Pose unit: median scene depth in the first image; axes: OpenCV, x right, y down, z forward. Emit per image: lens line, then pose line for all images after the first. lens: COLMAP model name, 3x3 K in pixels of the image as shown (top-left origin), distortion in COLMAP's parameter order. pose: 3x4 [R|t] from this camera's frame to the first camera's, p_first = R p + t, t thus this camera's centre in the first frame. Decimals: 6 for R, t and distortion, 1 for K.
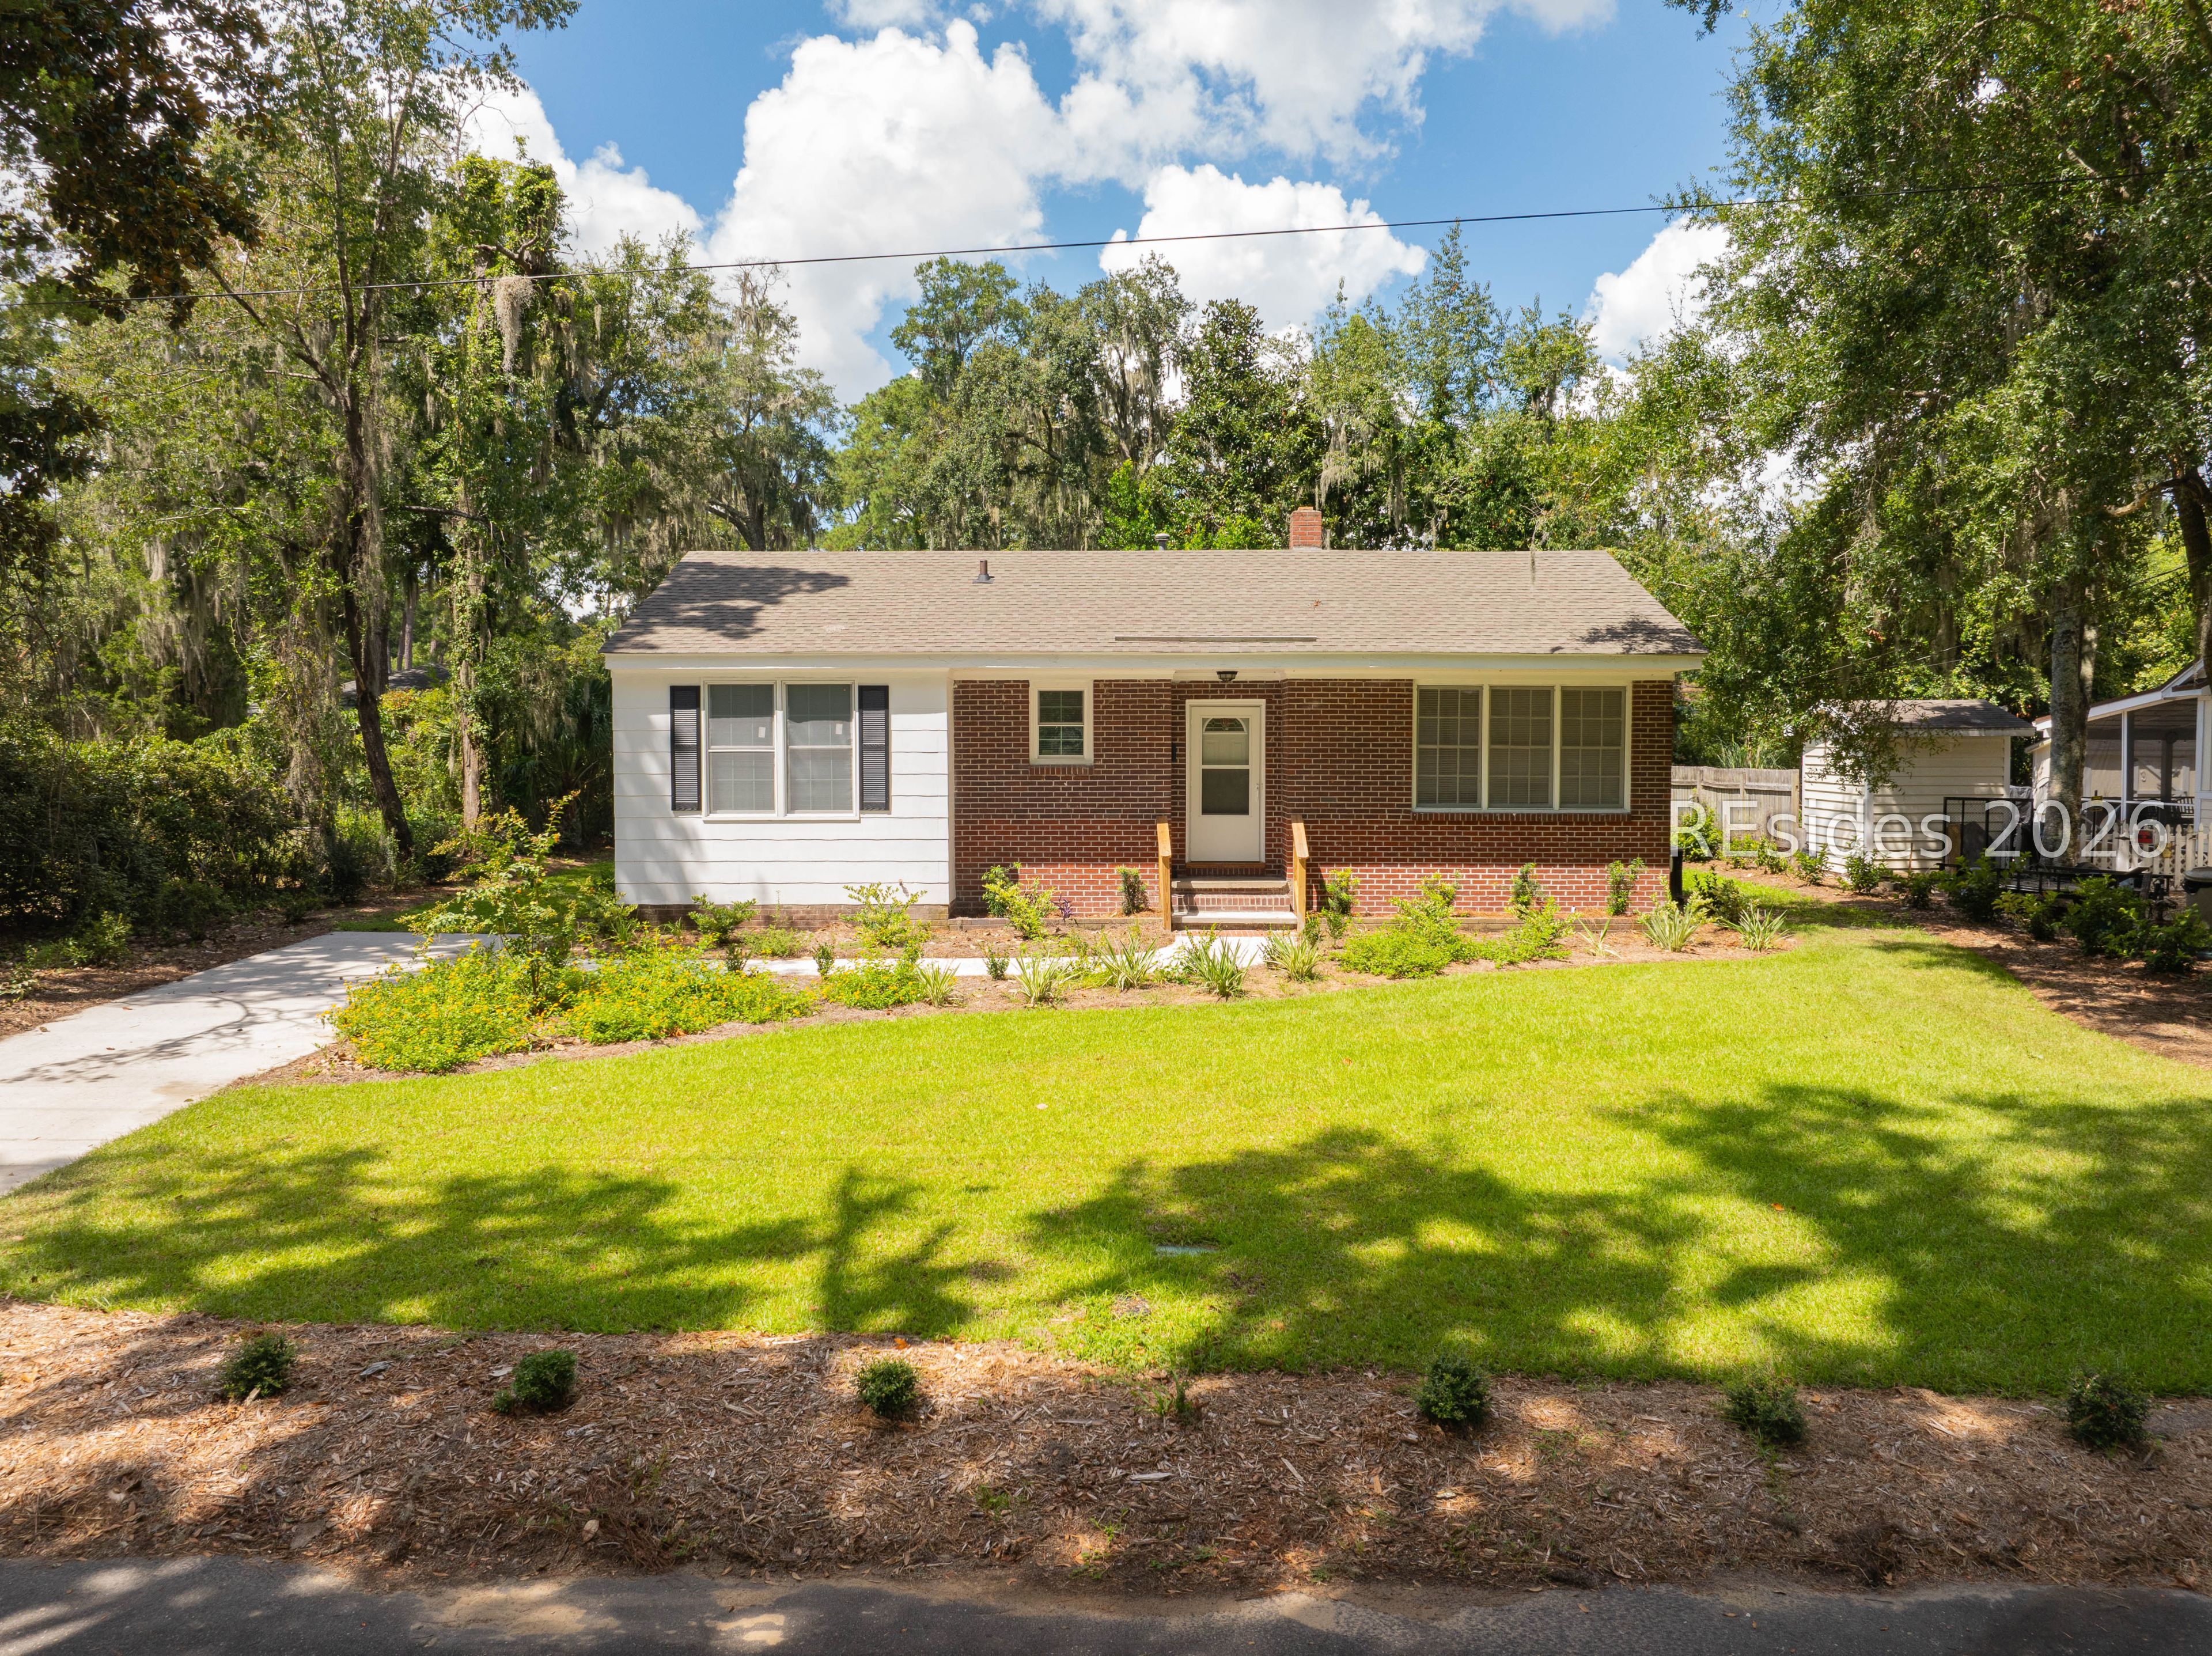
lens RADIAL K [[1561.7, 0, 1119.2], [0, 1561.7, 830.5], [0, 0, 1]] dist [-0.055062, 0.022119]
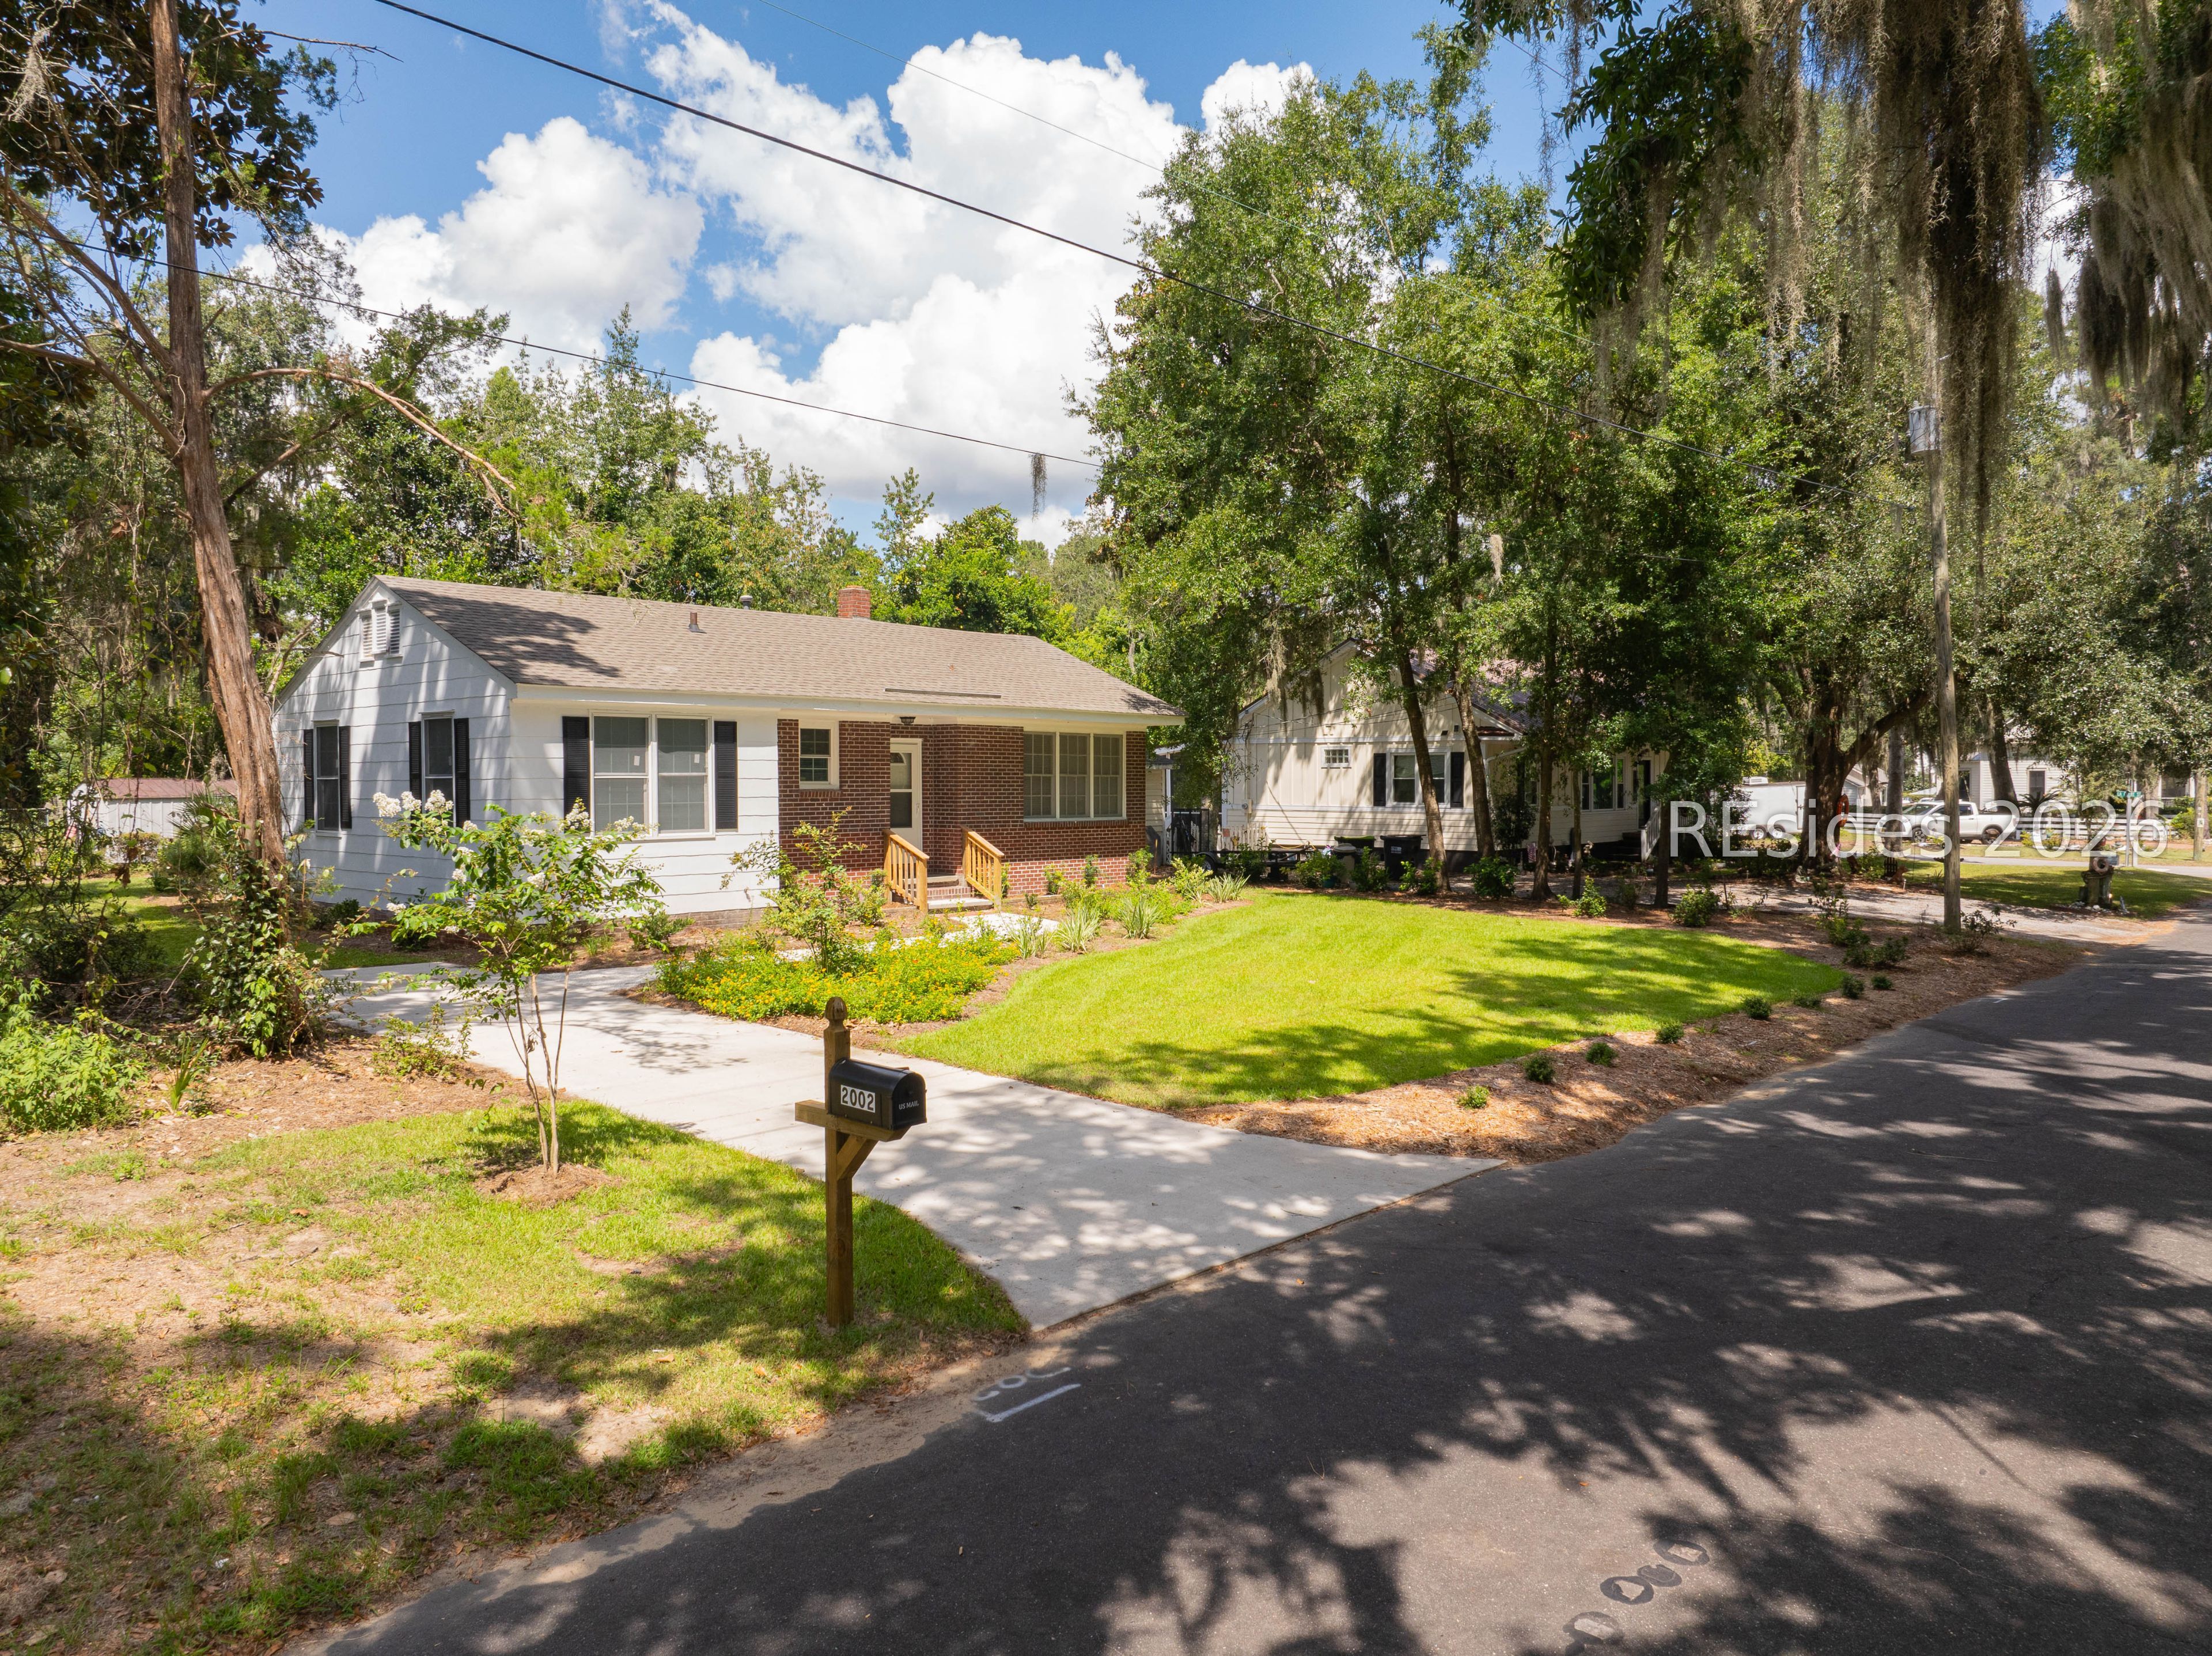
lens RADIAL K [[1561.7, 0, 1122.5], [0, 1561.7, 832.4], [0, 0, 1]] dist [-0.055062, 0.022119]
pose [[0.664505, -0.025612, 0.746845, -0.796092], [0.040469, 0.999179, -0.001742, 0.003545], [-0.746187, 0.031382, 0.664996, 0.008104]]
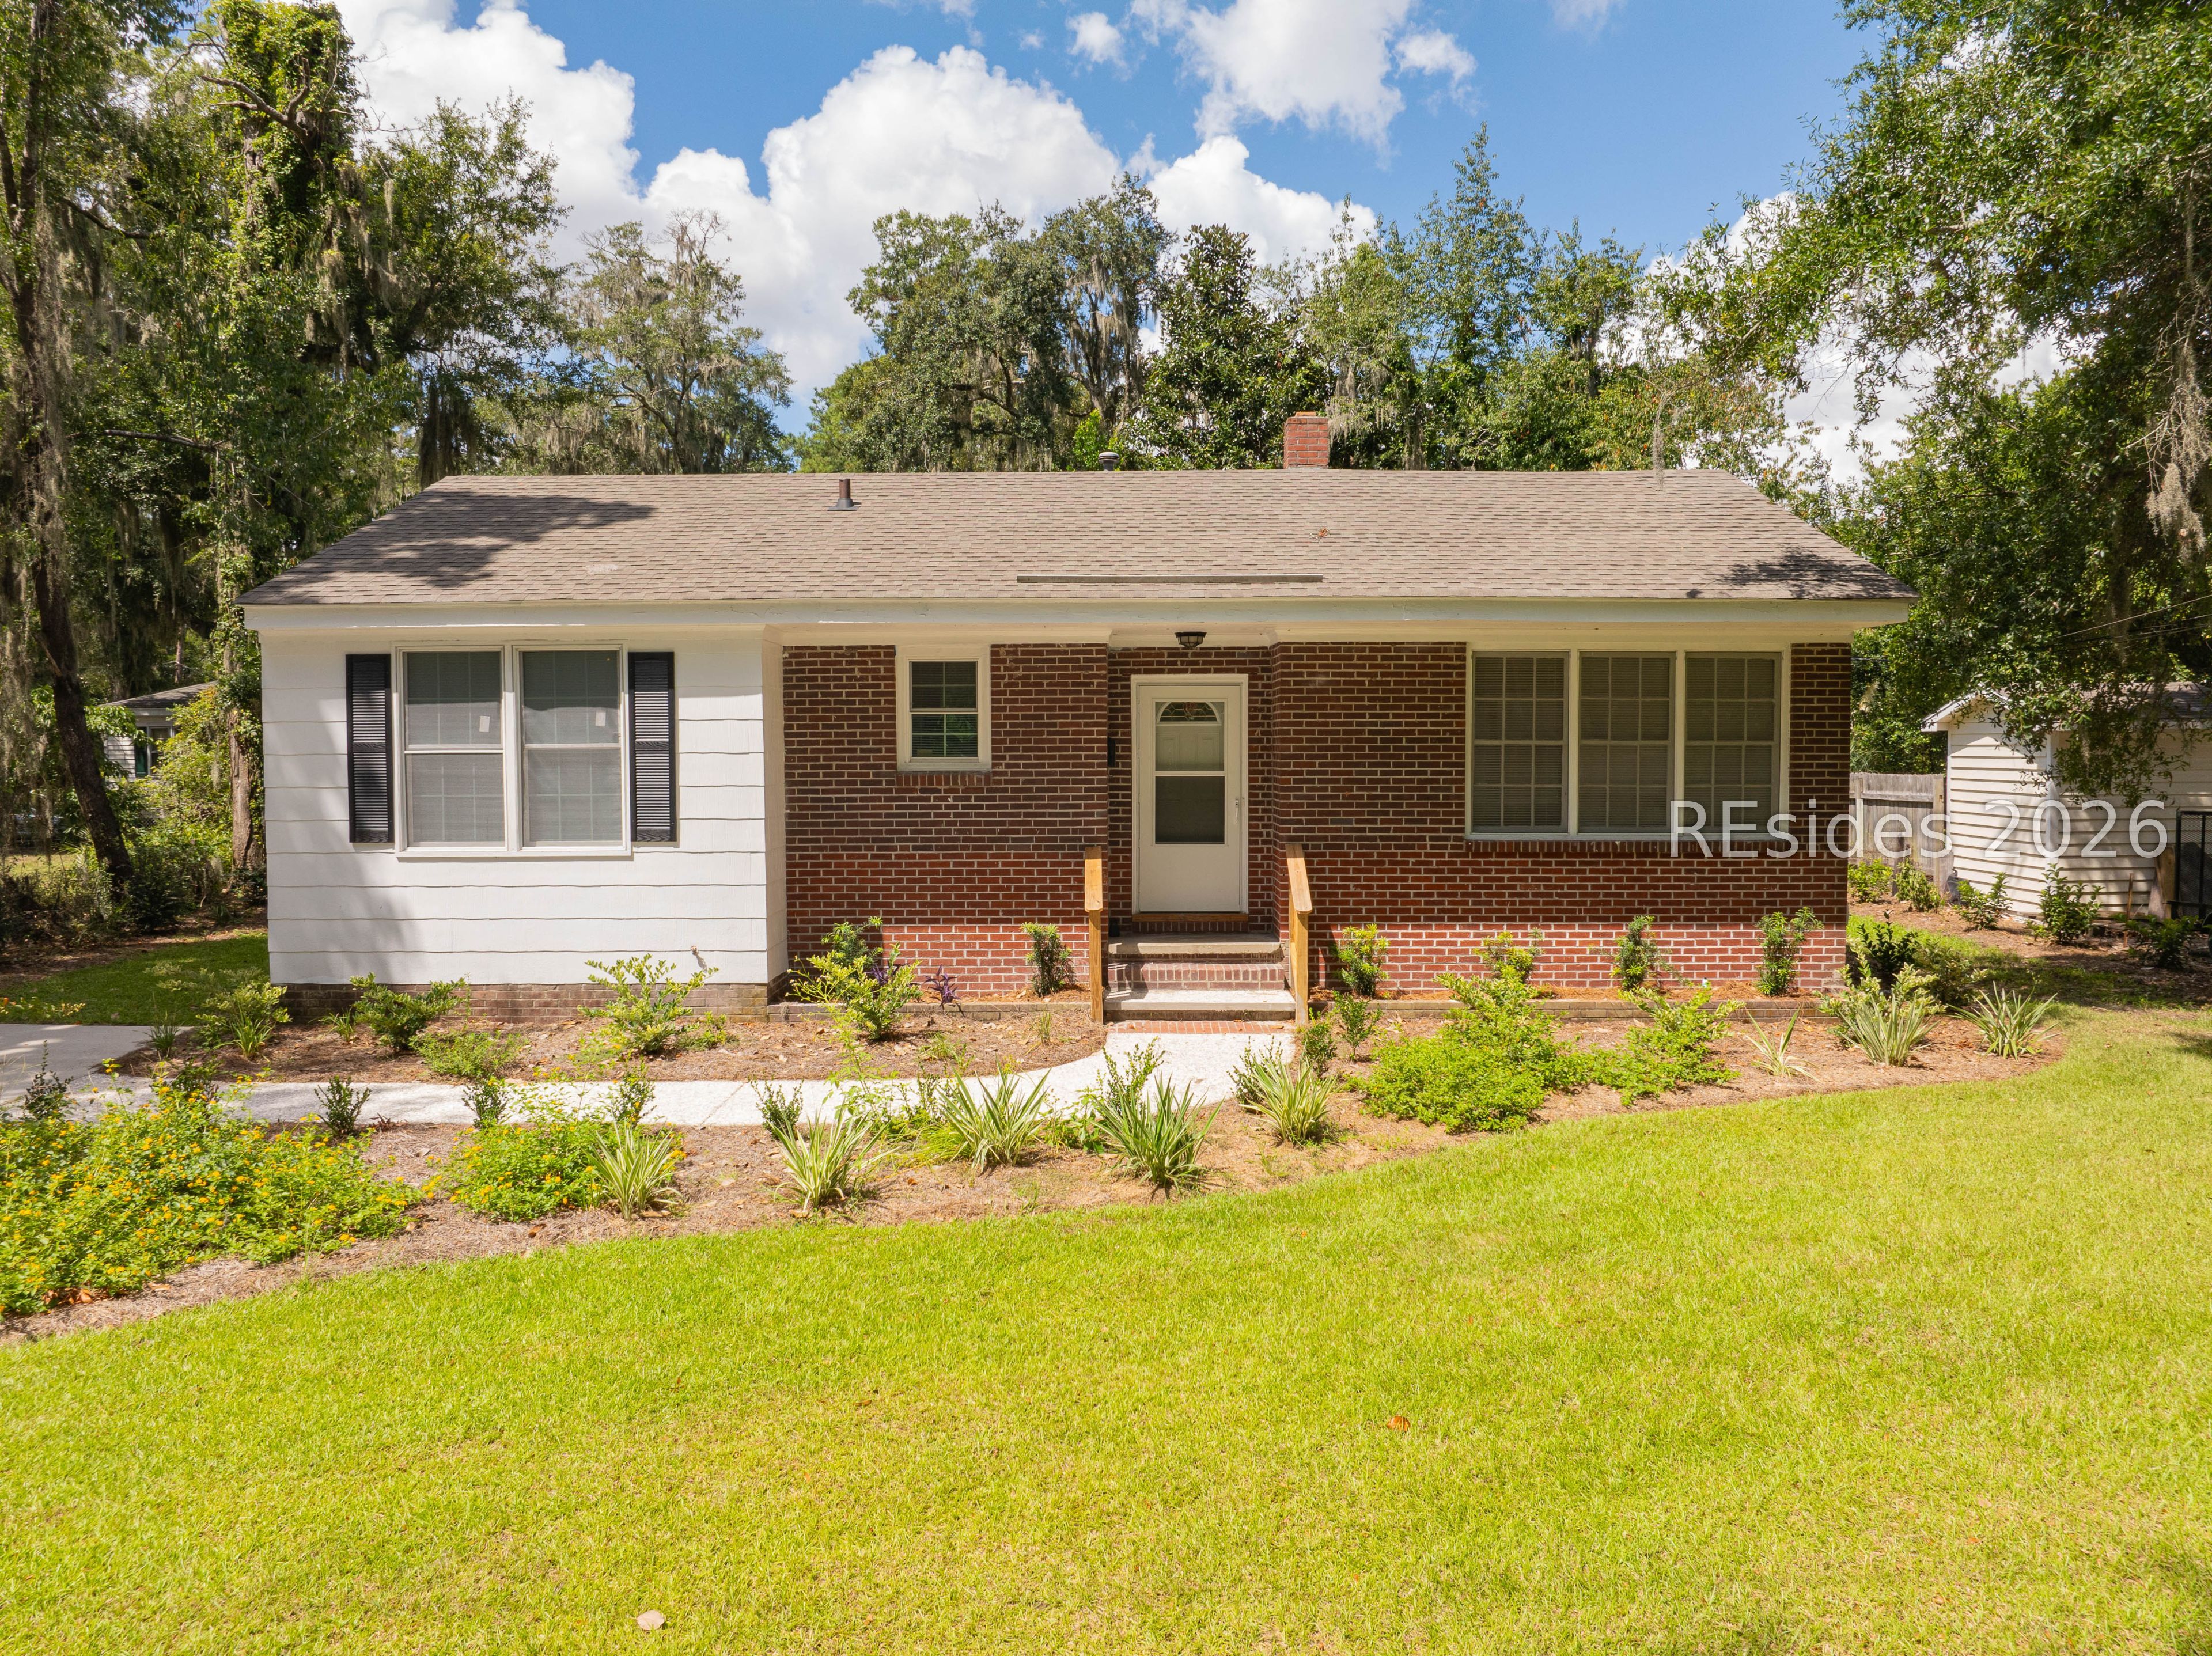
lens RADIAL K [[1561.7, 0, 1124.4], [0, 1561.7, 825.5], [0, 0, 1]] dist [-0.055062, 0.022119]
pose [[0.999992, -0.003854, 0.001378, 0.039908], [0.003864, 0.999966, -0.007335, -0.013647], [-0.001349, 0.007340, 0.999972, 0.329102]]
